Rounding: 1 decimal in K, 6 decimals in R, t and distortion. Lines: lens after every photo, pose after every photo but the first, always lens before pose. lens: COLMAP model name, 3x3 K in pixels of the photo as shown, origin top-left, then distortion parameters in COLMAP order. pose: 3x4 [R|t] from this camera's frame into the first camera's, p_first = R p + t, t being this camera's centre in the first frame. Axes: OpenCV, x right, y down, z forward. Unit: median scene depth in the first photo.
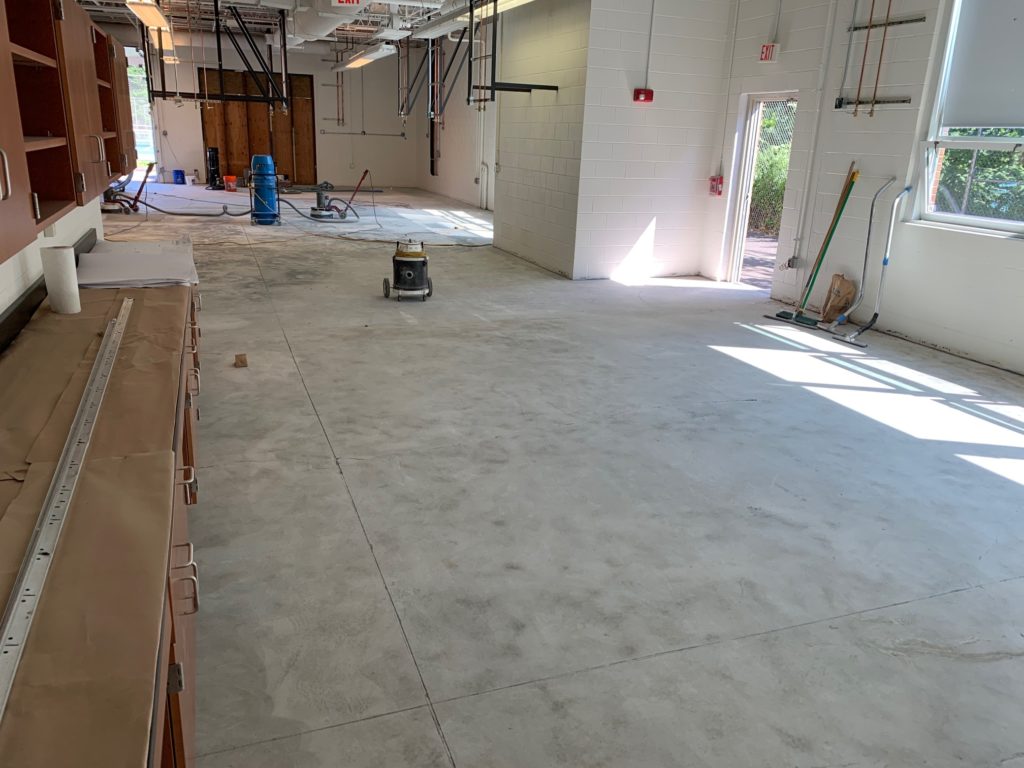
lens RADIAL K [[779.5, 0, 509.2], [0, 779.5, 382.2], [0, 0, 1]] dist [0.011777, -0.011571]
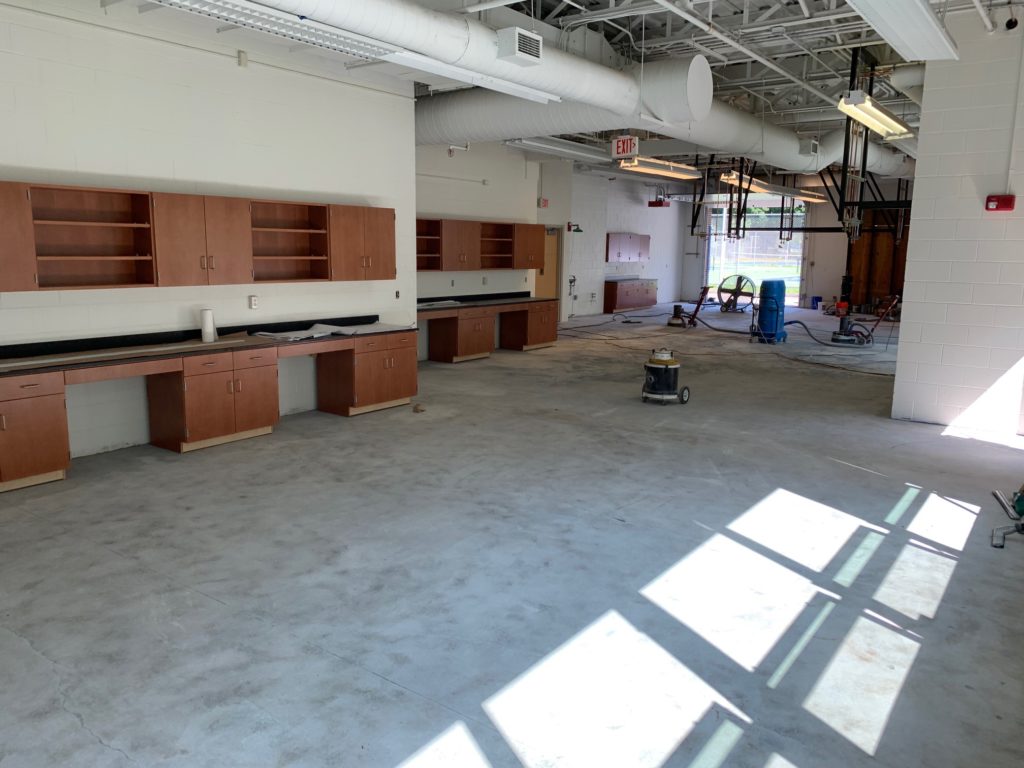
lens RADIAL K [[779.5, 0, 505.8], [0, 779.5, 384.4], [0, 0, 1]] dist [0.011777, -0.011571]
pose [[0.545590, 0.112896, -0.830413, 1.195812], [-0.244894, 0.969112, -0.029145, -0.088219], [0.801473, 0.219265, 0.556385, 0.408507]]
